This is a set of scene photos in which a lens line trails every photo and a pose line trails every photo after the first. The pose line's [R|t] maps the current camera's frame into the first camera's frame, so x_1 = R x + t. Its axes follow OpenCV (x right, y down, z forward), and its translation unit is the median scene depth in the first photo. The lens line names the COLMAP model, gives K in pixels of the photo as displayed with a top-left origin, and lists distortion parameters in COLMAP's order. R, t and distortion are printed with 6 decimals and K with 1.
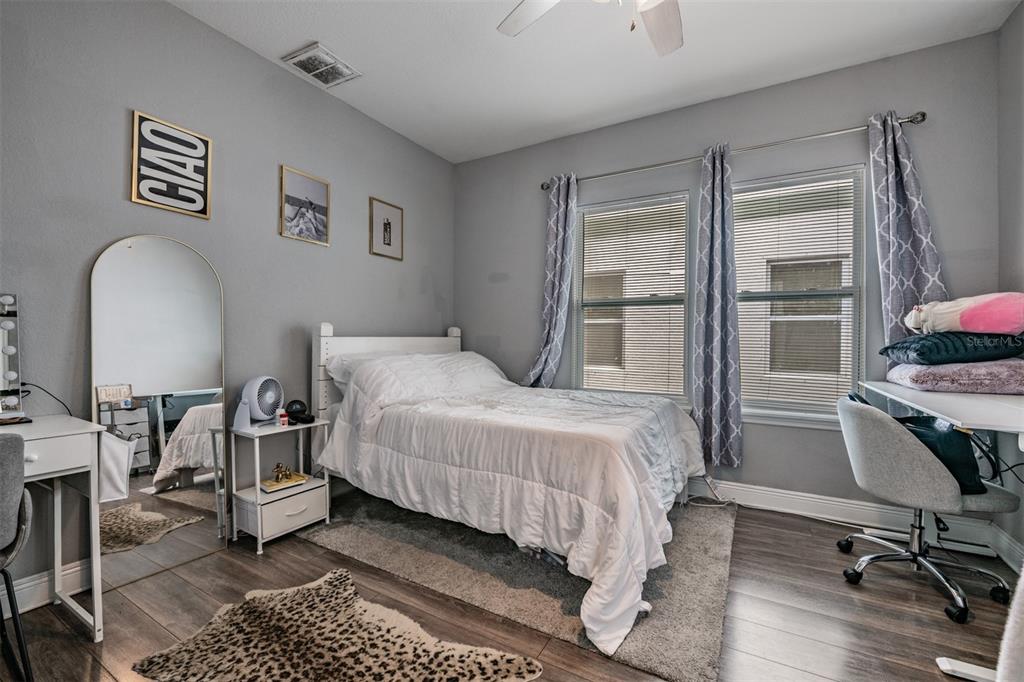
lens RADIAL K [[410.0, 0, 517.3], [0, 410.0, 347.8], [0, 0, 1]] dist [-0.017406, -0.000308]
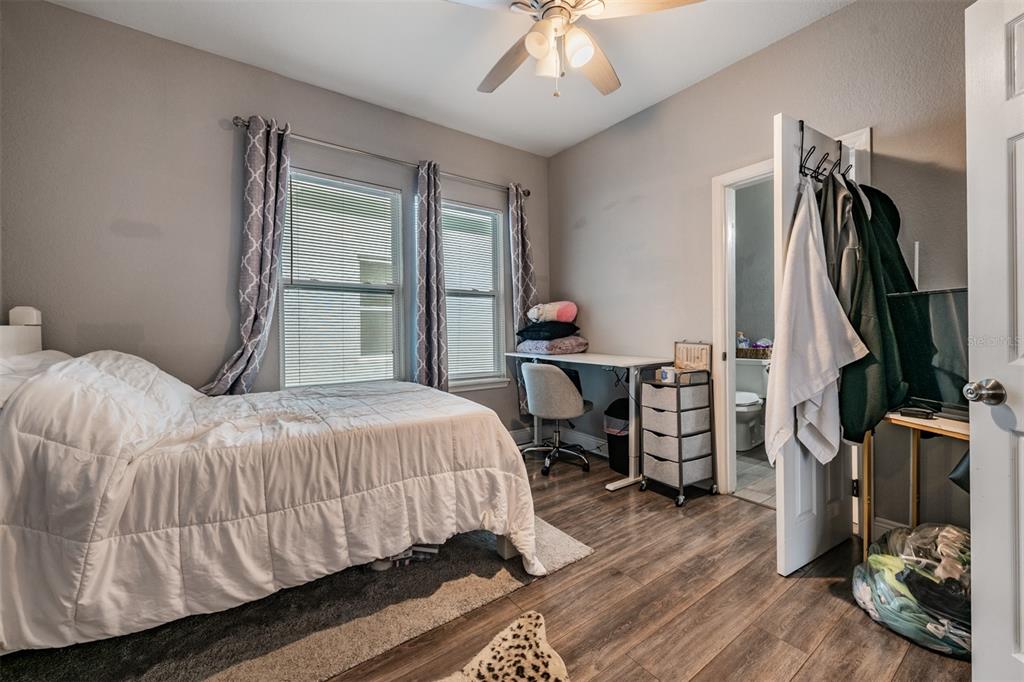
lens RADIAL K [[419.6, 0, 521.4], [0, 419.6, 337.3], [0, 0, 1]] dist [-0.001284, -0.007032]
pose [[0.395665, -0.027032, 0.917997, -0.703489], [0.027023, 0.999477, 0.017784, -0.006065], [-0.917997, 0.017771, 0.396189, 0.380597]]
